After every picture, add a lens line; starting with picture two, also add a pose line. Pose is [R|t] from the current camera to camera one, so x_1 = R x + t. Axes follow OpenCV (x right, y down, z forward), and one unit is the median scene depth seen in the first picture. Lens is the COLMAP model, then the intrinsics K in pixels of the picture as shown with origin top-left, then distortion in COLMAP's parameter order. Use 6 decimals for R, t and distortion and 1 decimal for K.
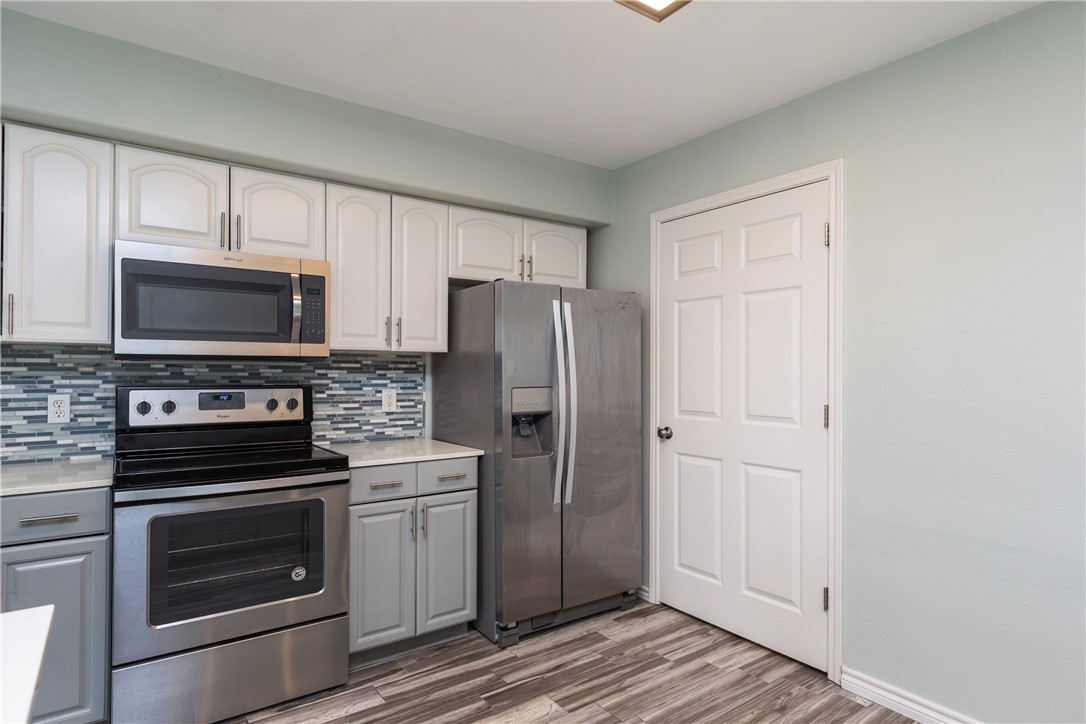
lens RADIAL K [[596.1, 0, 539.4], [0, 596.1, 371.8], [0, 0, 1]] dist [0.021026, -0.002855]
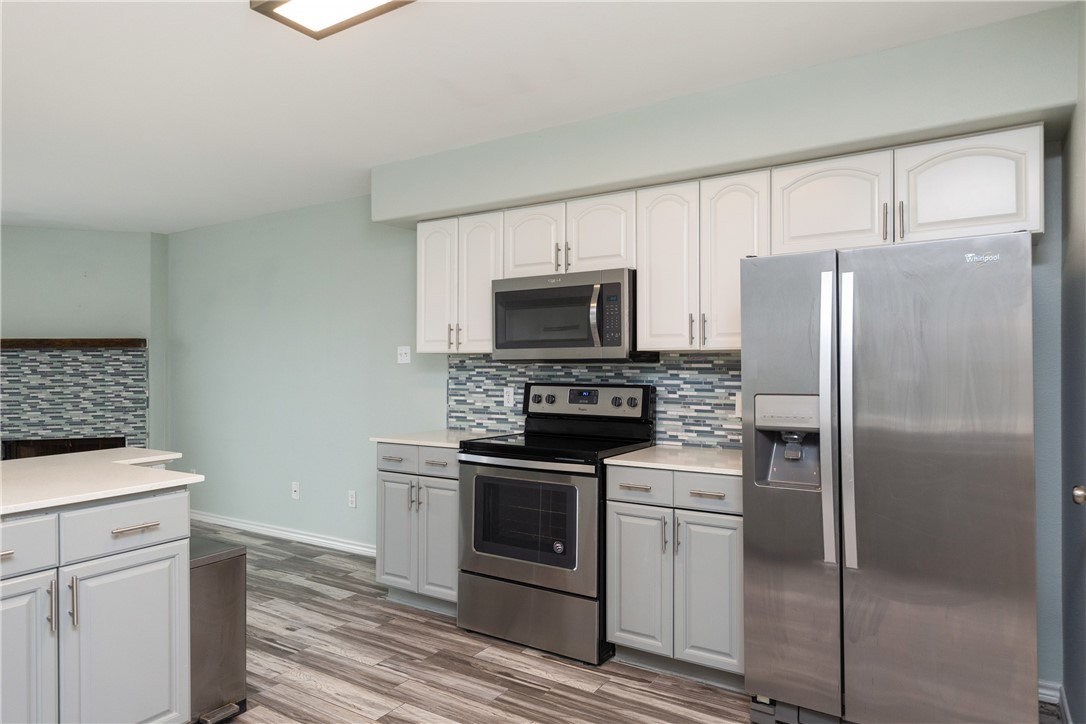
lens RADIAL K [[675.3, 0, 533.0], [0, 675.3, 366.6], [0, 0, 1]] dist [0.015122, -0.005329]
pose [[0.367667, -0.005607, -0.929941, 0.680573], [-0.002232, 0.999974, -0.006911, -0.001387], [0.929955, 0.004617, 0.367645, 0.406928]]
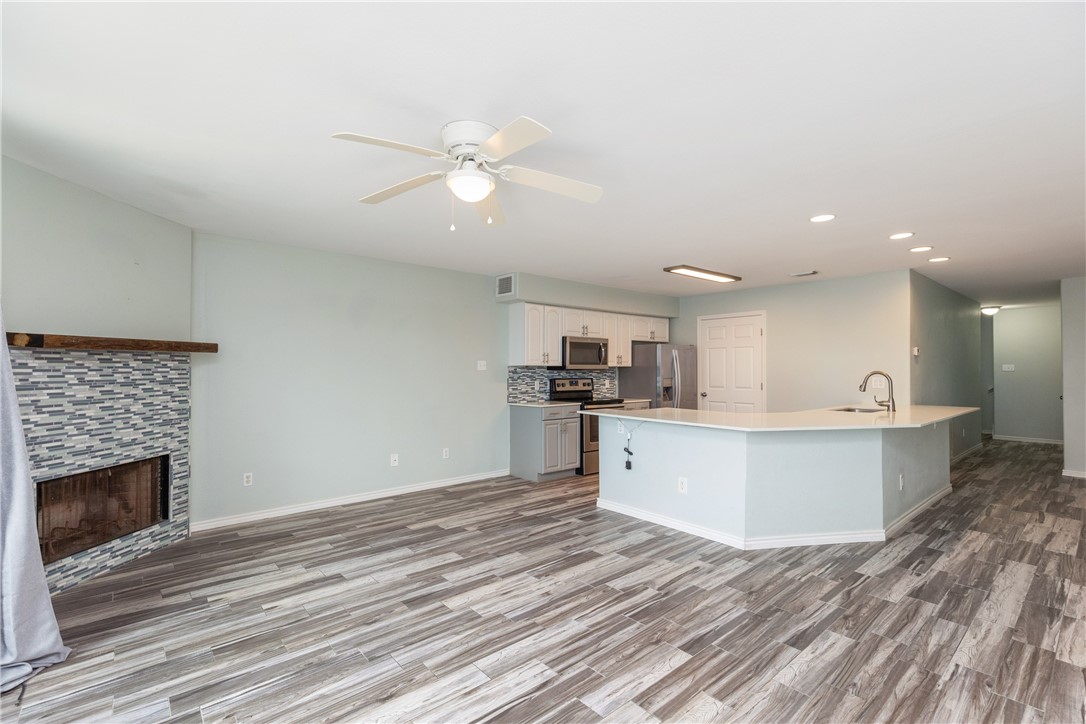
lens RADIAL K [[491.5, 0, 540.6], [0, 491.5, 362.7], [0, 0, 1]] dist [0.008046, -0.001313]
pose [[0.996098, -0.006558, 0.088014, -0.912271], [0.008407, 0.999751, -0.020651, -0.006530], [-0.087857, 0.021311, 0.995905, -1.498560]]
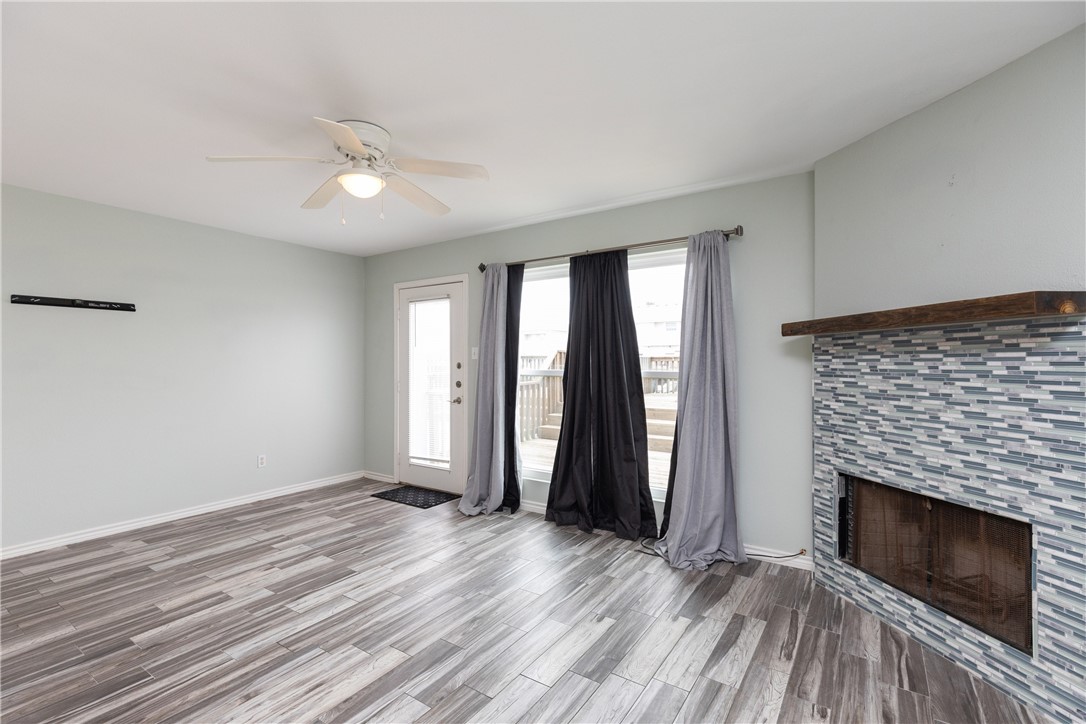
lens RADIAL K [[491.5, 0, 540.3], [0, 491.5, 364.3], [0, 0, 1]] dist [0.008046, -0.001313]
pose [[-0.936594, -0.002785, -0.350404, -0.949589], [-0.007613, 0.999894, 0.012401, -0.013779], [0.350332, 0.014282, -0.936517, 0.393318]]
